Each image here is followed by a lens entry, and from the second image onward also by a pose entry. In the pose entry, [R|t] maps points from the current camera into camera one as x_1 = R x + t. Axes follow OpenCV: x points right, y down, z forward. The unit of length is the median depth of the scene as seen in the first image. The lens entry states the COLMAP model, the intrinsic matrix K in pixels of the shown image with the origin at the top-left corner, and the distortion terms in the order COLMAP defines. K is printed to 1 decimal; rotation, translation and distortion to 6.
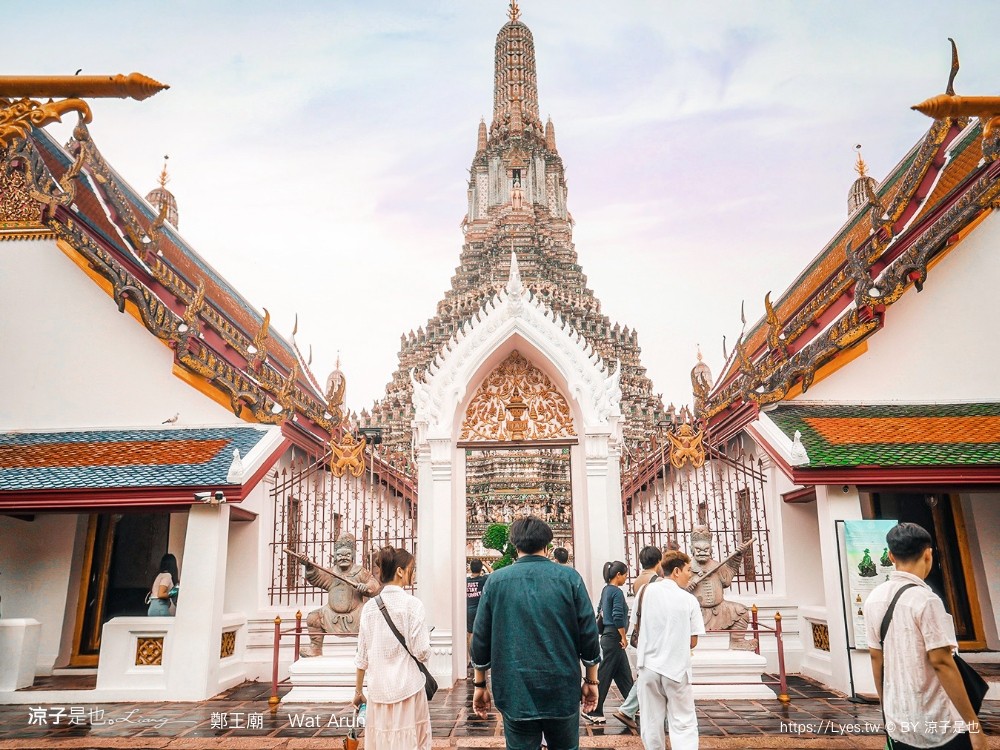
lens RADIAL K [[781.6, 0, 502.7], [0, 781.6, 370.1], [0, 0, 1]] dist [-0.033171, 0.005328]
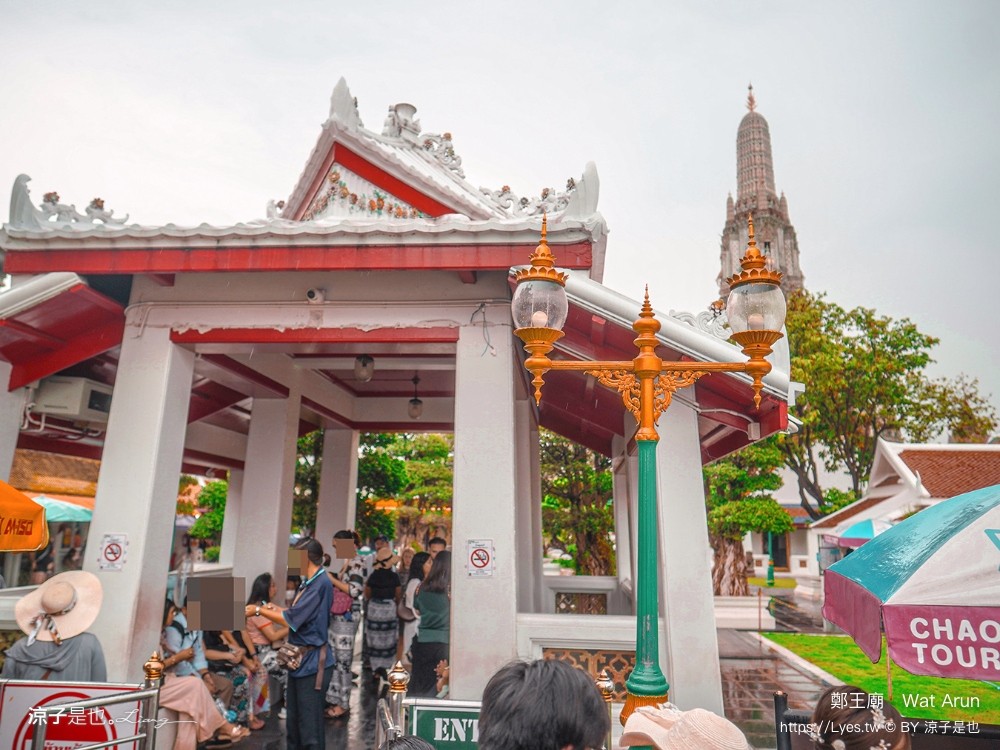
lens RADIAL K [[842.0, 0, 501.8], [0, 842.0, 376.7], [0, 0, 1]] dist [-0.005210, -0.000965]
pose [[0.997769, 0.009902, -0.066017, -0.364062], [-0.005844, 0.998098, 0.061375, -0.121160], [0.066499, -0.060852, 0.995929, -0.515196]]
